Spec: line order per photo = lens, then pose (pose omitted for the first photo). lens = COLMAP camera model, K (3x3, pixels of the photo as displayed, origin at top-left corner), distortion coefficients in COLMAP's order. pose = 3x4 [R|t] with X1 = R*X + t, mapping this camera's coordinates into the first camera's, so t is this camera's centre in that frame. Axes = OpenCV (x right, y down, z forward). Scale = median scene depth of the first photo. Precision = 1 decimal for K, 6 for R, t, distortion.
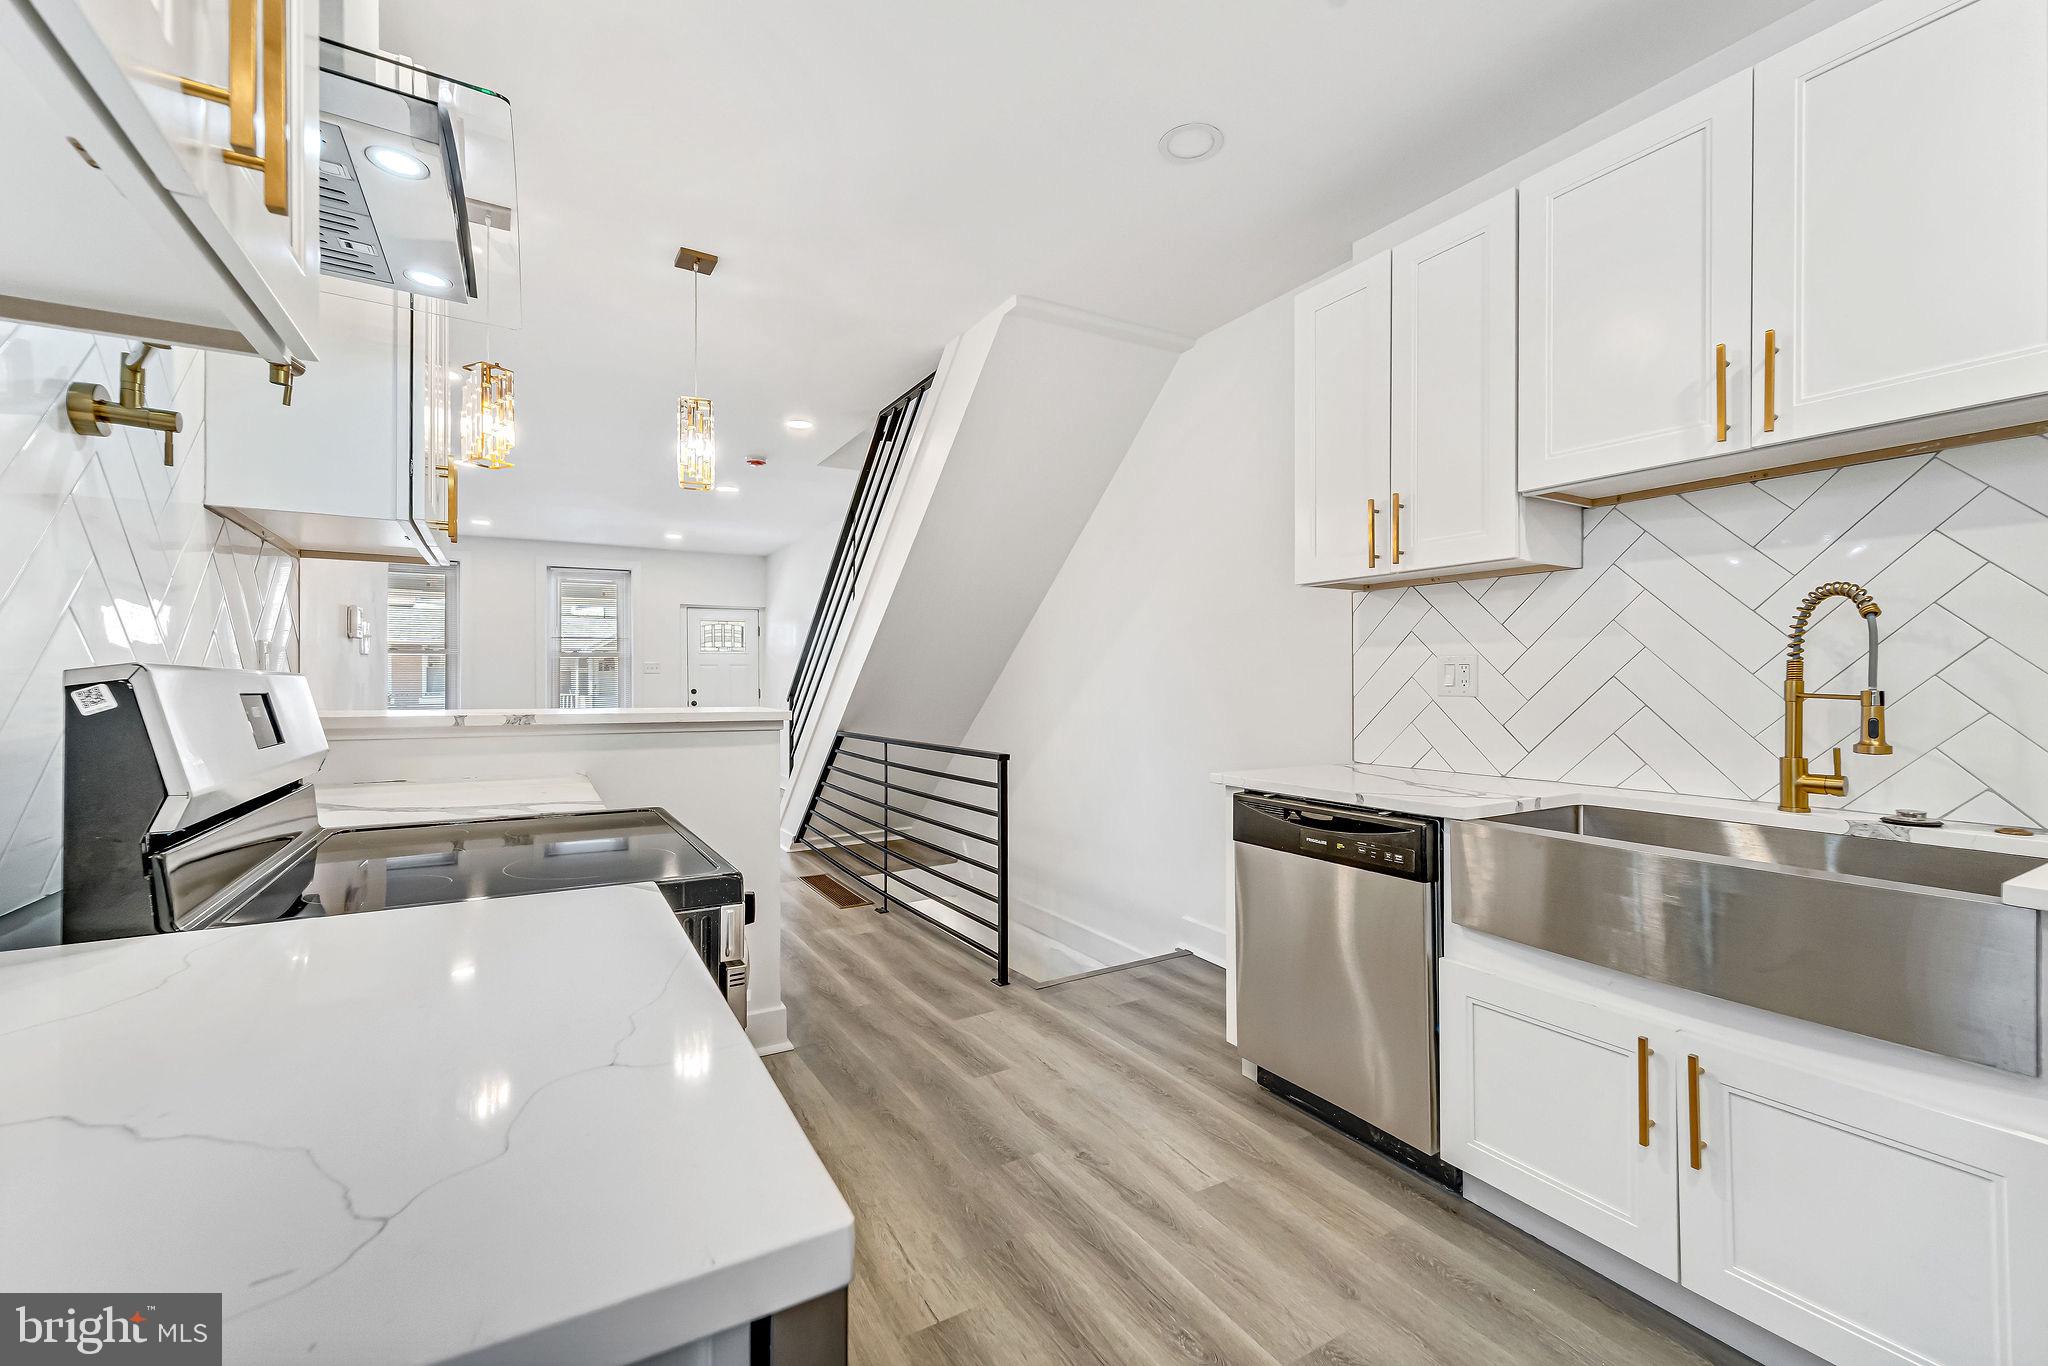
lens RADIAL K [[842.2, 0, 1030.5], [0, 842.2, 692.6], [0, 0, 1]] dist [0.000381, -0.000157]
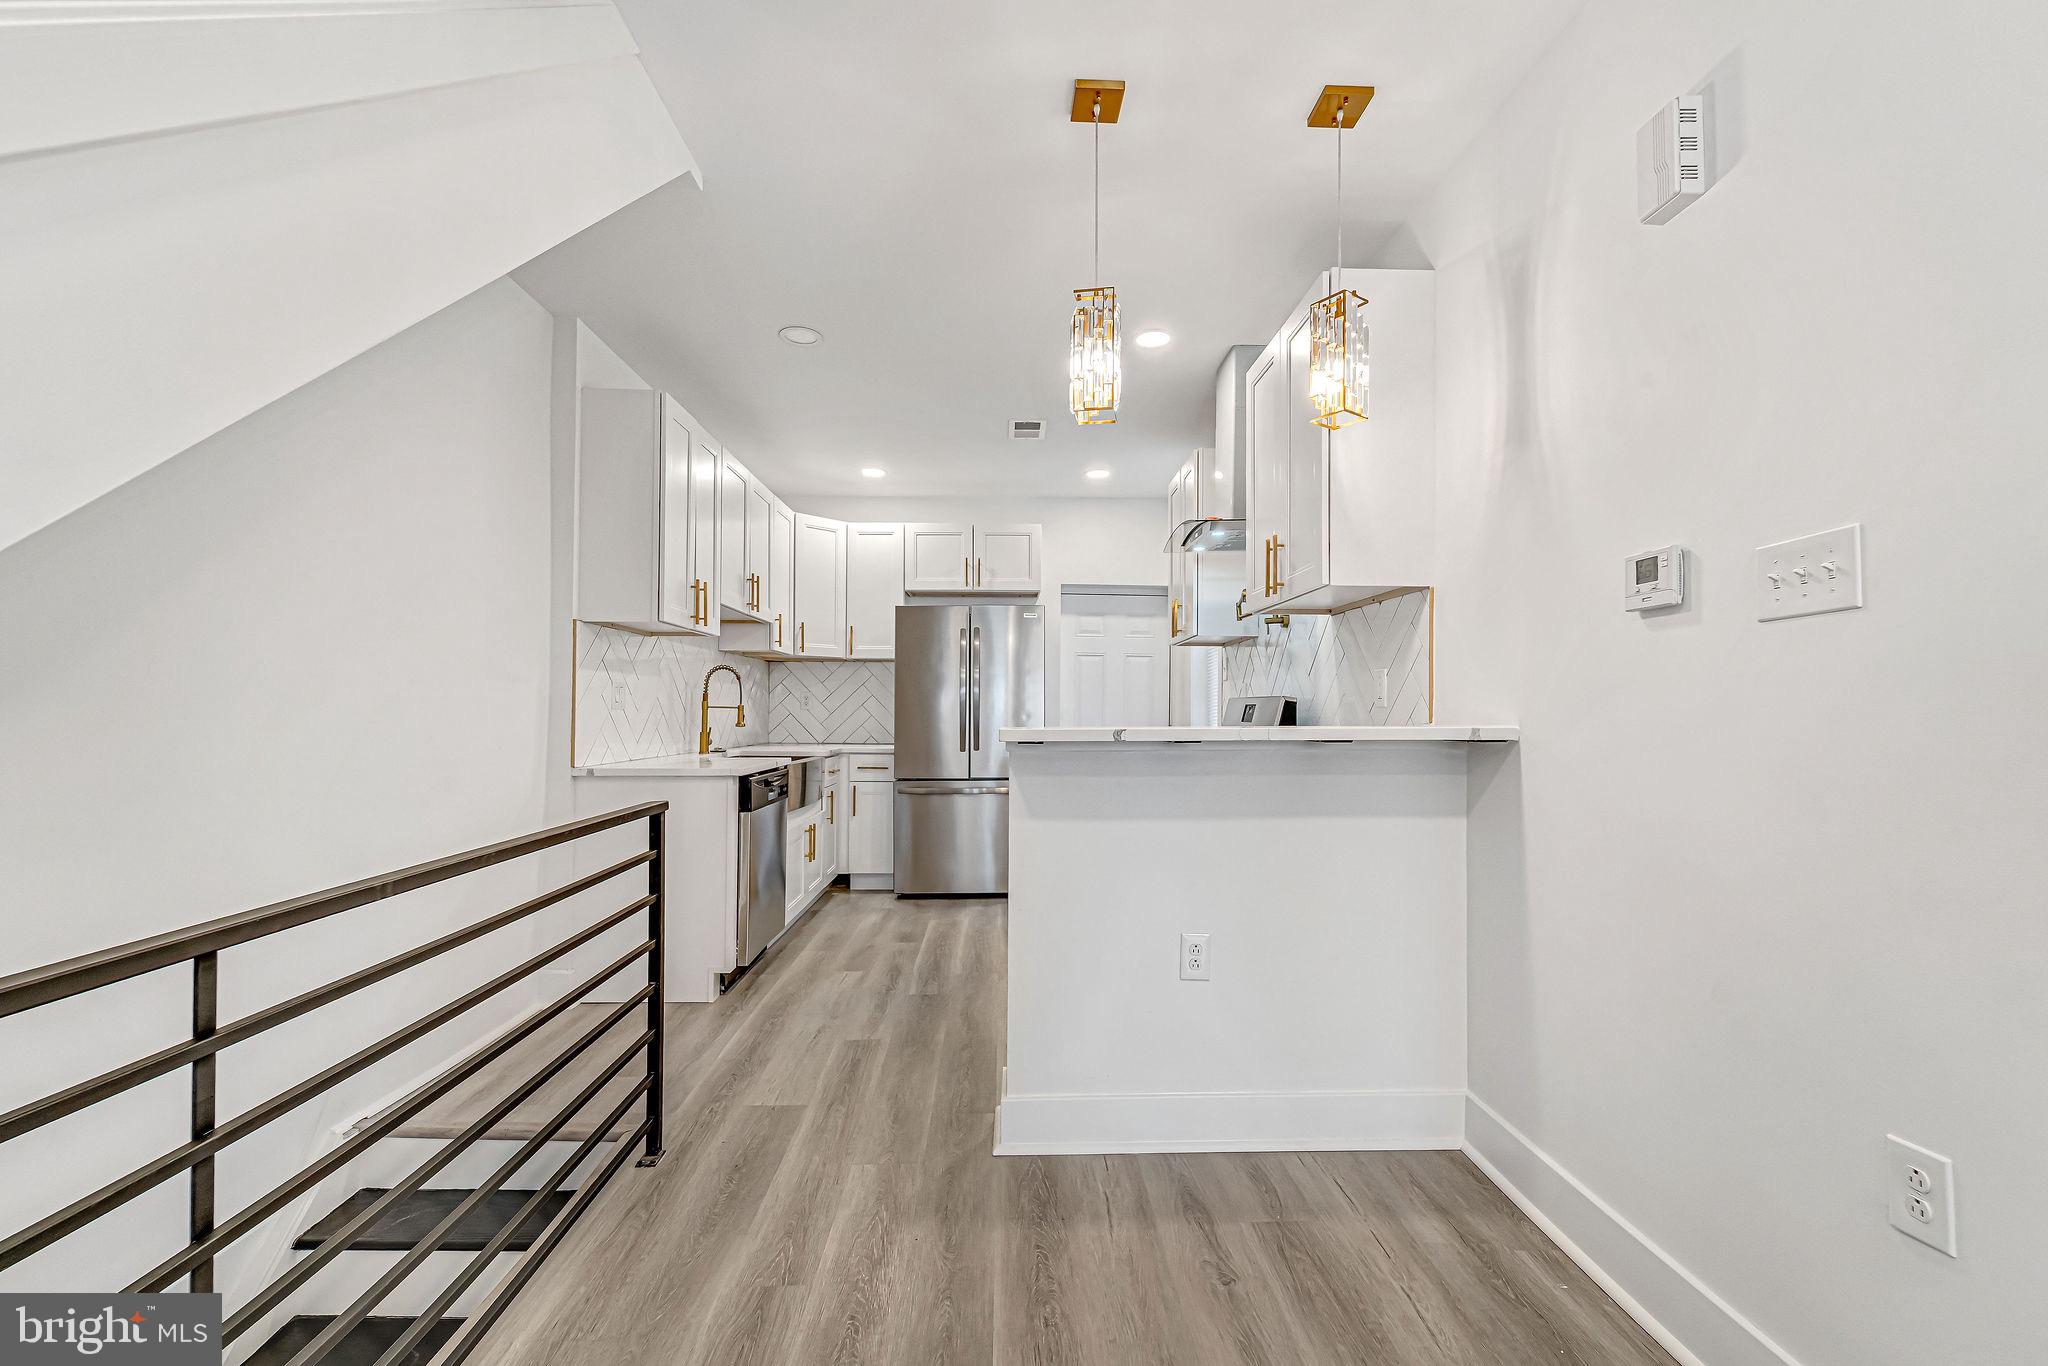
lens RADIAL K [[842.2, 0, 1030.5], [0, 842.2, 692.6], [0, 0, 1]] dist [0.000381, -0.000157]
pose [[-0.873593, -0.001607, 0.486655, -0.591466], [-0.009299, 0.999867, -0.013389, -0.007855], [-0.486569, -0.016222, -0.873492, 1.395841]]
